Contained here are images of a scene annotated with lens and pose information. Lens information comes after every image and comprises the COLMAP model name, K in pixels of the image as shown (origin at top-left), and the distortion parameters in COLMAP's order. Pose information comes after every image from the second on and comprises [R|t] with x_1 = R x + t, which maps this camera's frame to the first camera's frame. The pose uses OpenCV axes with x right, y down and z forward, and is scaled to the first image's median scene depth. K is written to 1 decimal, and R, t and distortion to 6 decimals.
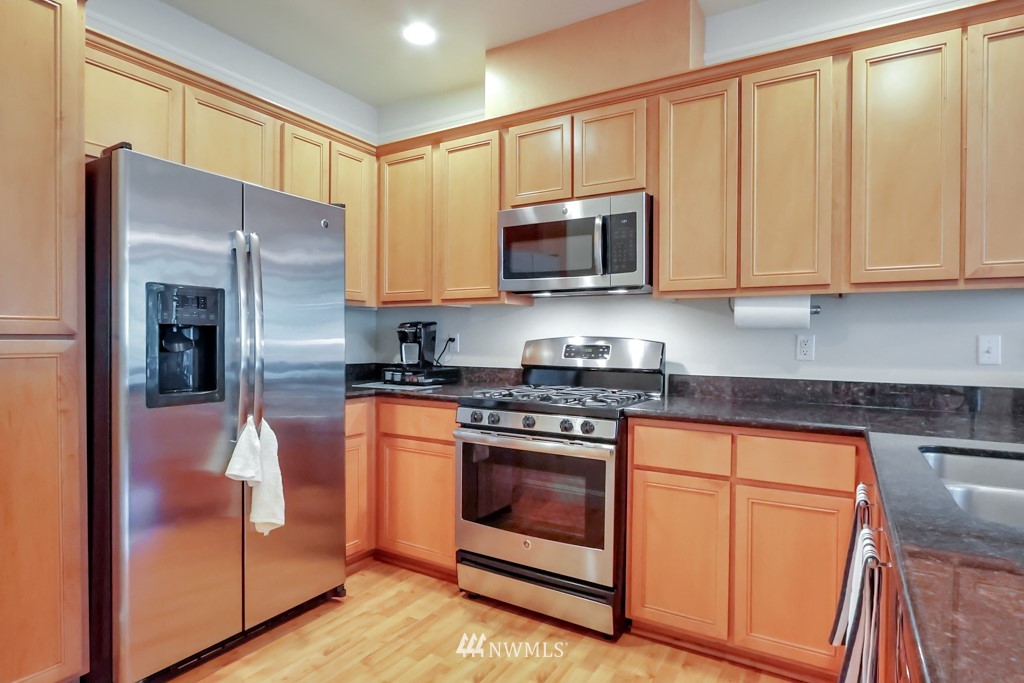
lens RADIAL K [[547.1, 0, 507.3], [0, 547.1, 340.5], [0, 0, 1]] dist [-0.012087, 0.001229]
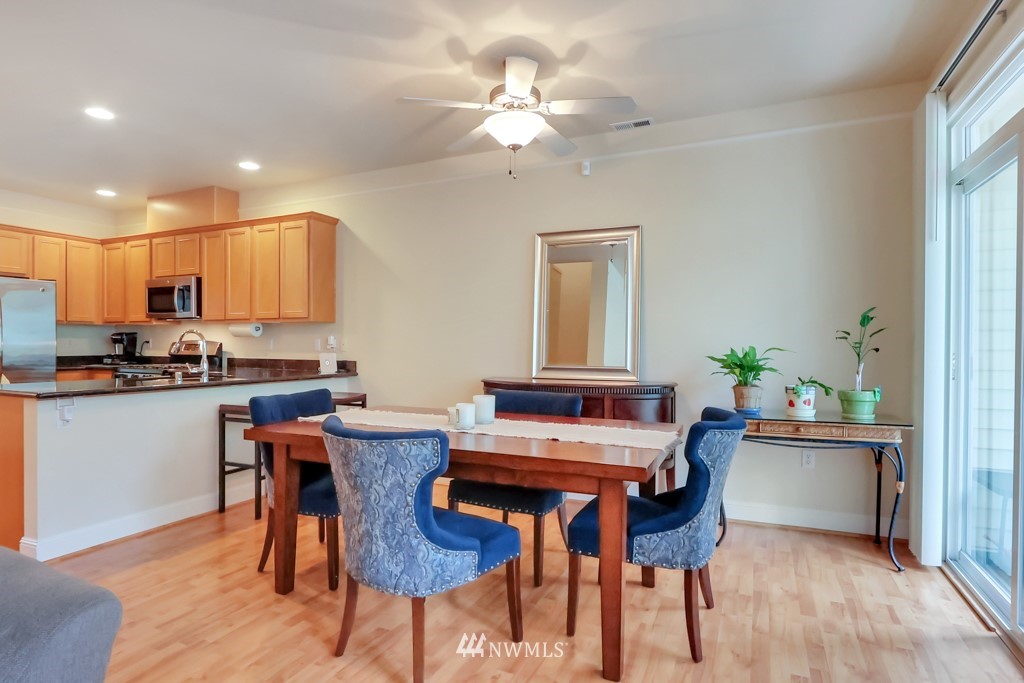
lens RADIAL K [[547.1, 0, 507.3], [0, 547.1, 340.5], [0, 0, 1]] dist [-0.012087, 0.001229]
pose [[0.994424, -0.002781, 0.105423, 1.062170], [0.003434, 0.999976, -0.006014, 0.010667], [-0.105403, 0.006342, 0.994409, -1.122934]]
